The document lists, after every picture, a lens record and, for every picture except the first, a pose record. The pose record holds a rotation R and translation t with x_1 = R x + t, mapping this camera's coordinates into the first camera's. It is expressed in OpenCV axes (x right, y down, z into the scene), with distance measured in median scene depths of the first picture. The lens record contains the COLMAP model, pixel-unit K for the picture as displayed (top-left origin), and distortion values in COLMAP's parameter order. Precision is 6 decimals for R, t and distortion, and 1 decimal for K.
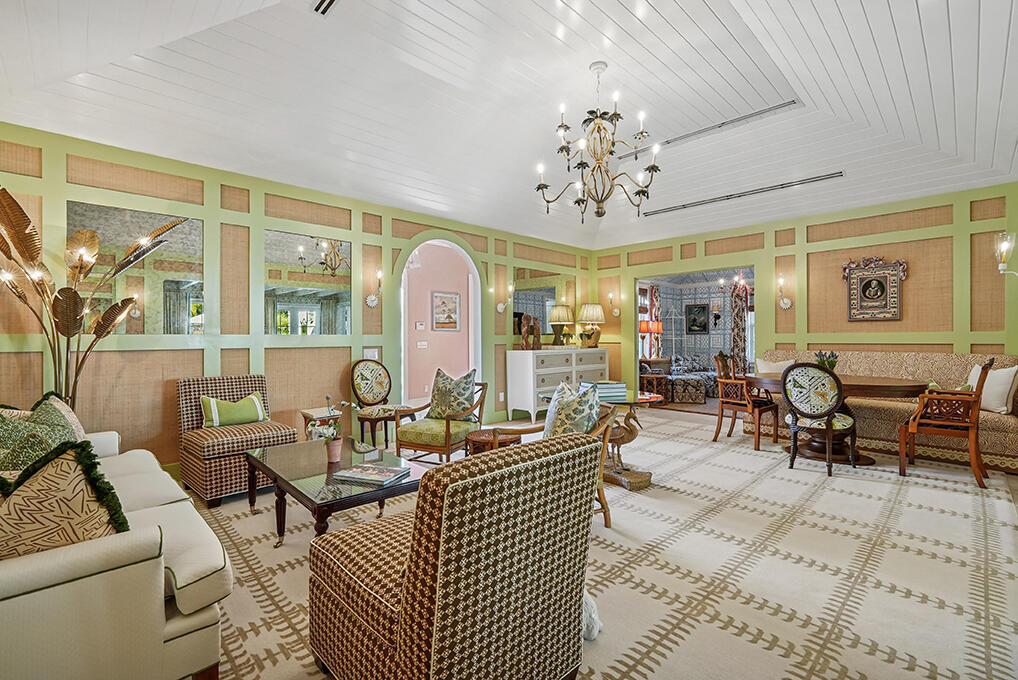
lens RADIAL K [[458.5, 0, 502.5], [0, 458.5, 337.0], [0, 0, 1]] dist [-0.003713, 0.001502]
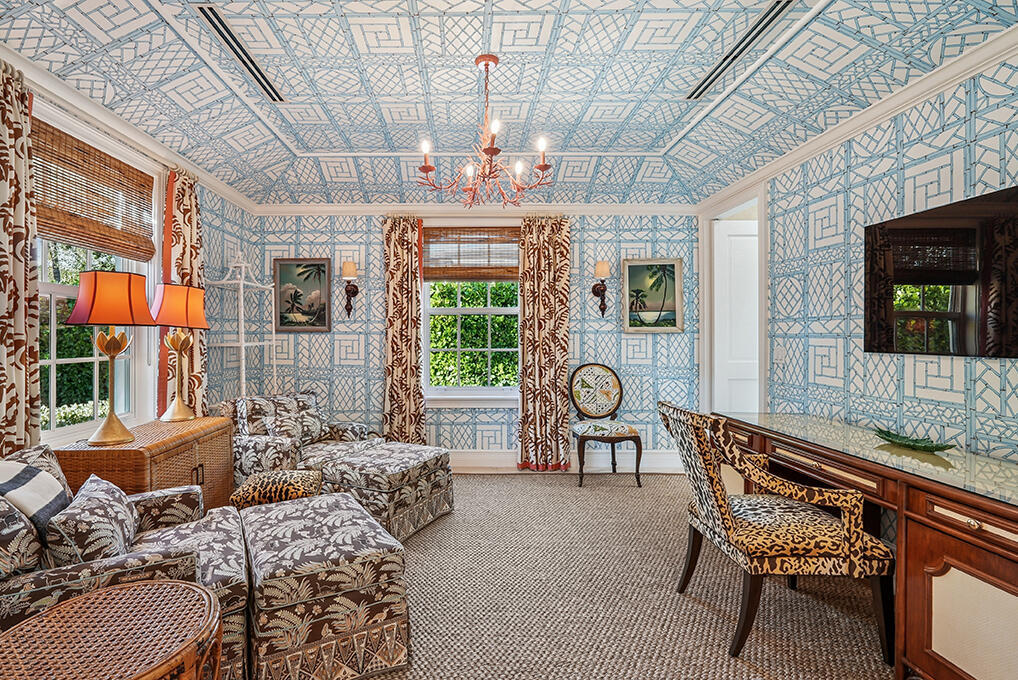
lens RADIAL K [[476.0, 0, 462.3], [0, 476.0, 334.0], [0, 0, 1]] dist [-0.006174, 0.000617]
pose [[0.691101, 0.003275, 0.722750, 0.368845], [-0.003857, 0.999992, -0.000843, -0.008190], [-0.722748, -0.002206, 0.691109, 1.020364]]
